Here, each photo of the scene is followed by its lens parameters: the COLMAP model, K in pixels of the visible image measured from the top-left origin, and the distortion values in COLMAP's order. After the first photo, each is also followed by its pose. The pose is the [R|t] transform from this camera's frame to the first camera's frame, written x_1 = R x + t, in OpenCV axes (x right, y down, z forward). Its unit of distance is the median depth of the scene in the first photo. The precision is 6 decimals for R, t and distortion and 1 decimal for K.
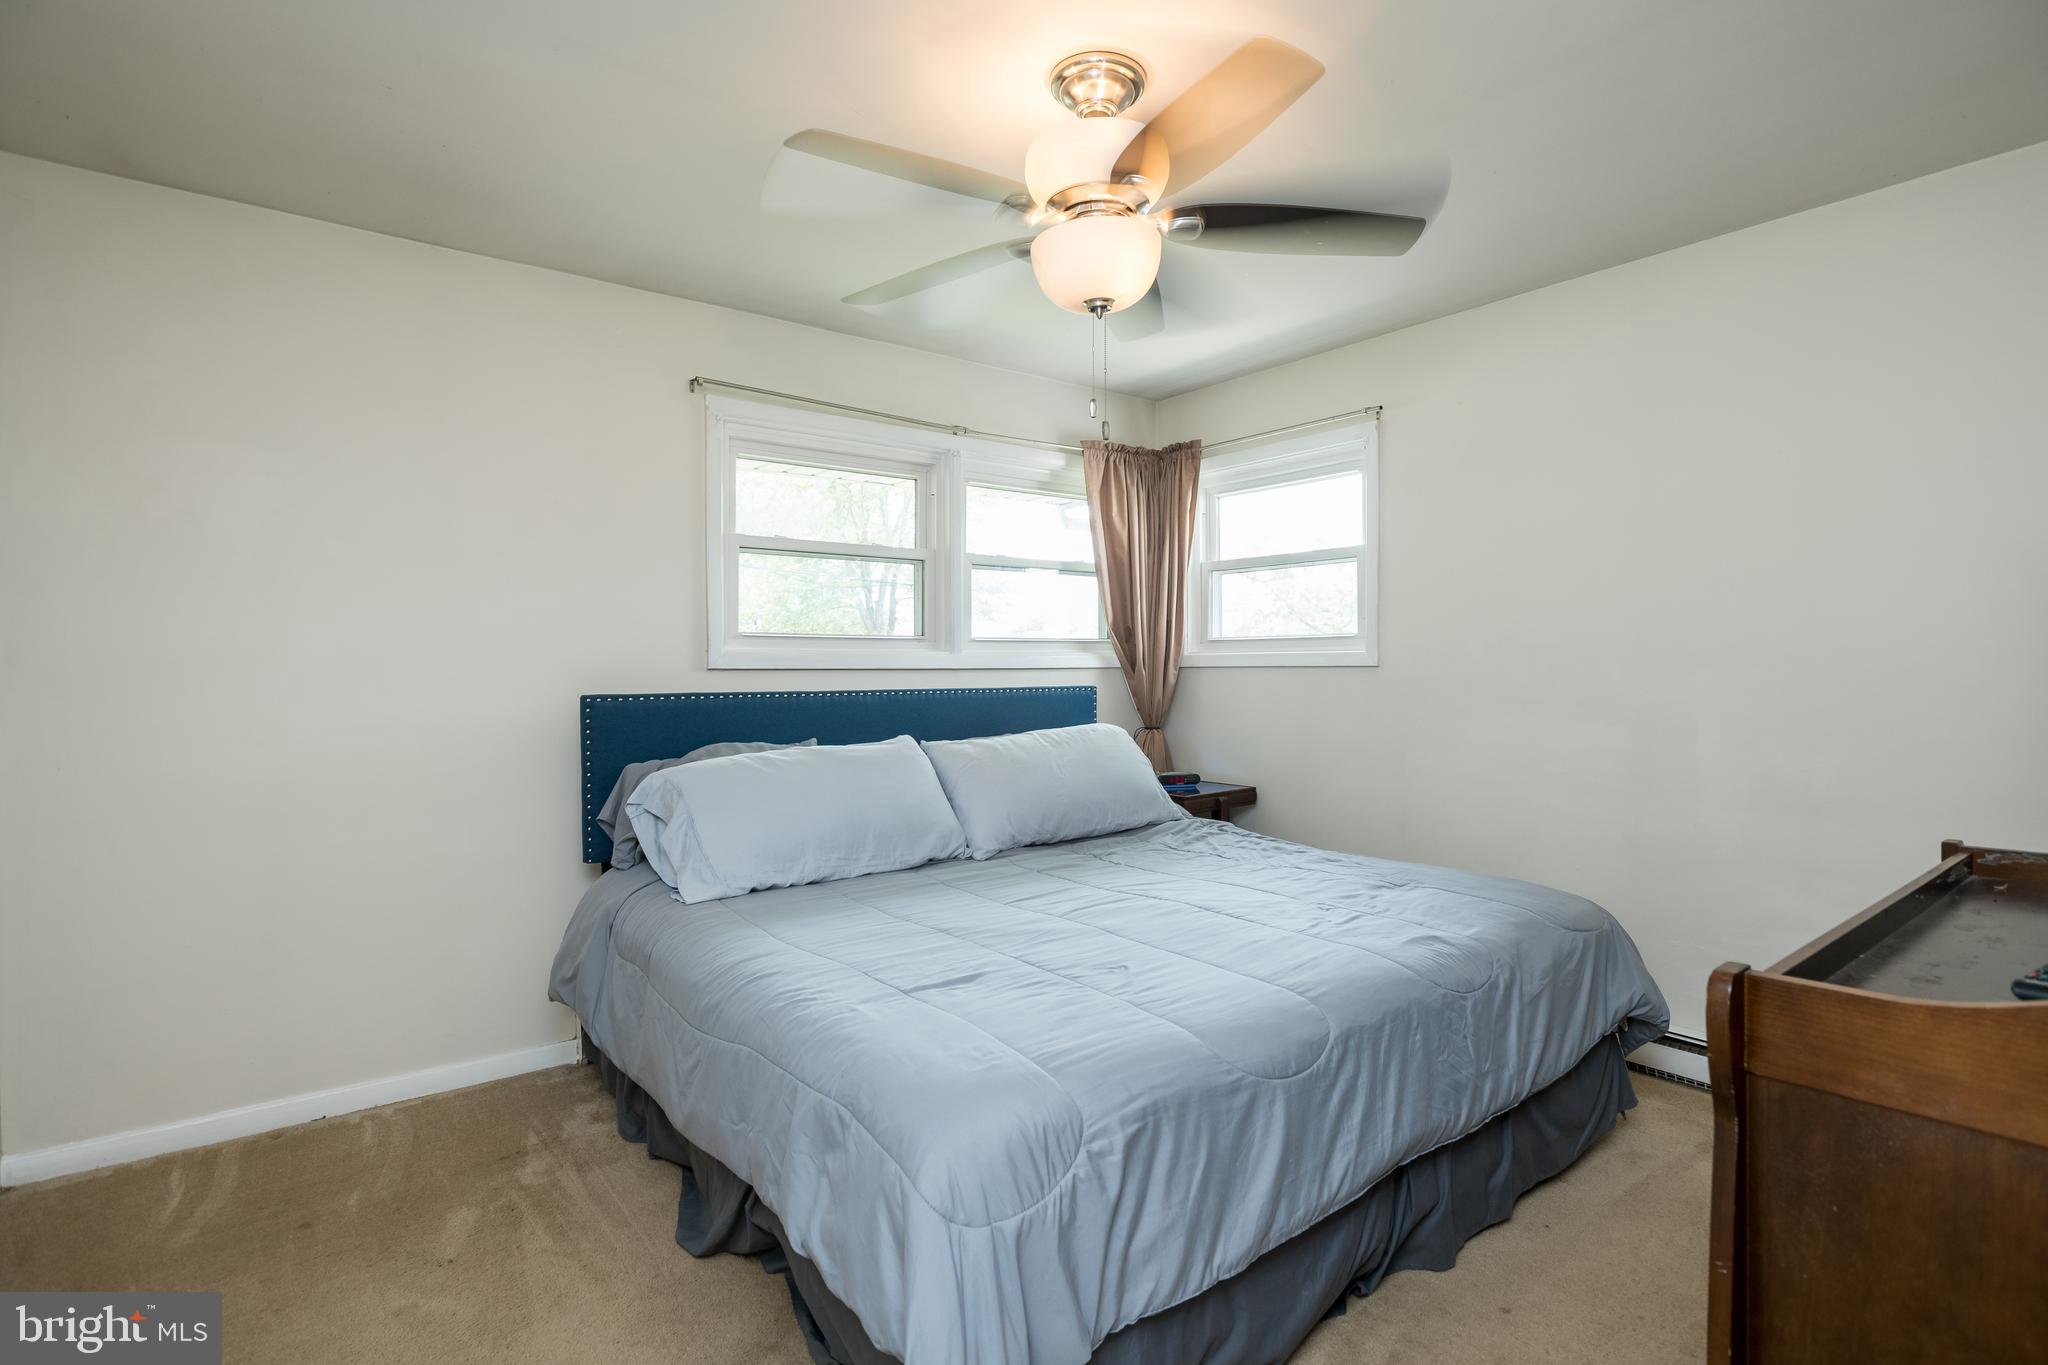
lens RADIAL K [[1012.7, 0, 1021.7], [0, 1012.7, 677.0], [0, 0, 1]] dist [-0.005285, 0.000657]
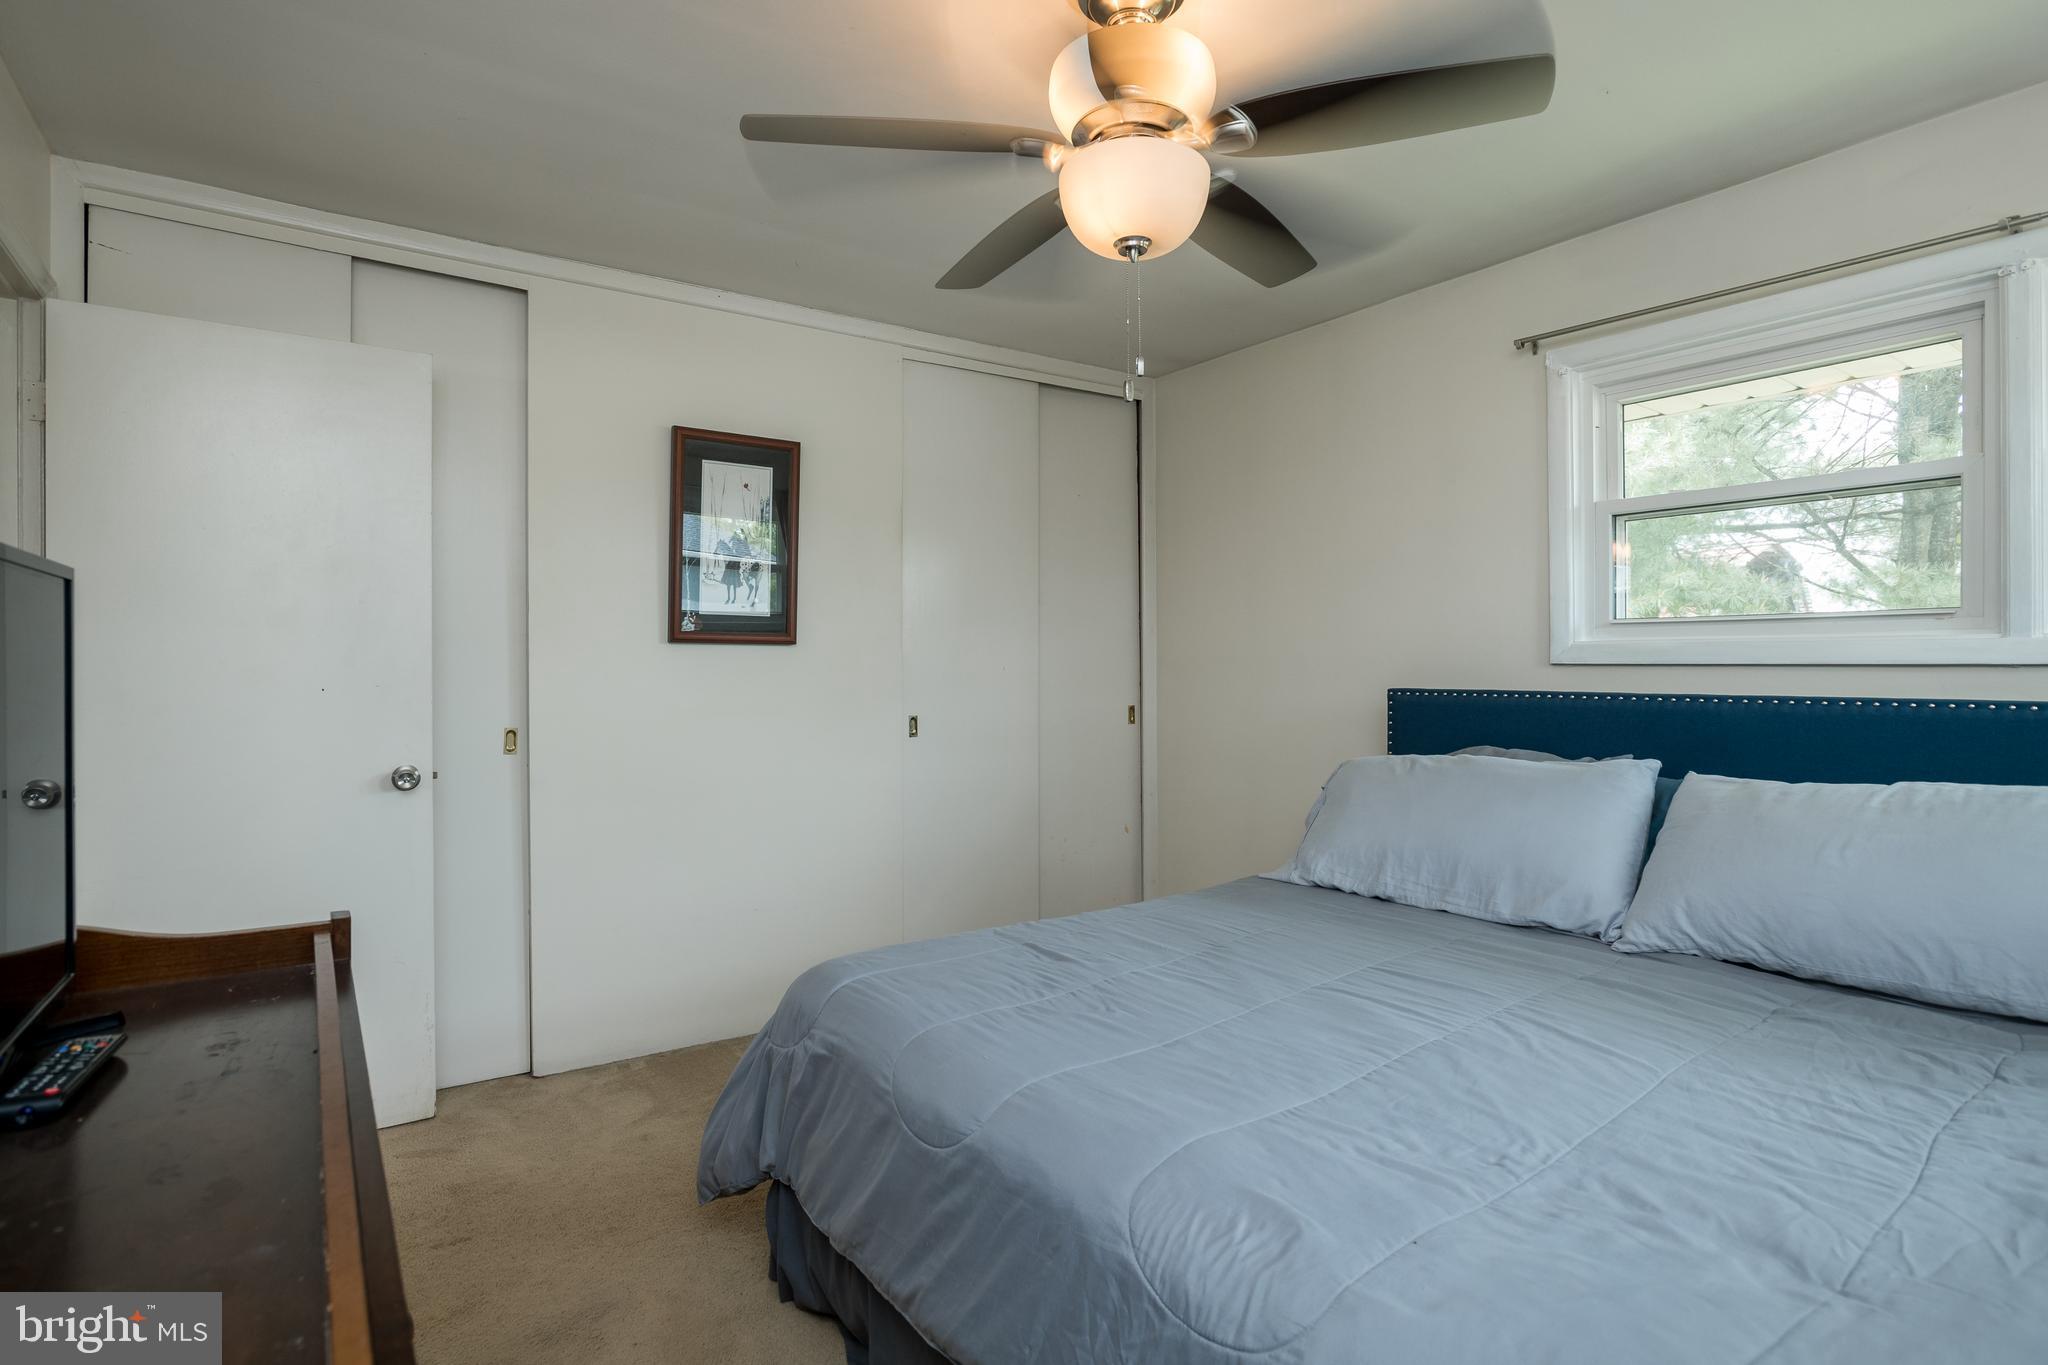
lens RADIAL K [[1012.7, 0, 1029.3], [0, 1012.7, 671.7], [0, 0, 1]] dist [-0.005285, 0.000657]
pose [[-0.034730, 0.010226, -0.999344, 0.616862], [-0.007044, 0.999920, 0.010477, -0.007943], [0.999372, 0.007403, -0.034655, 0.614615]]
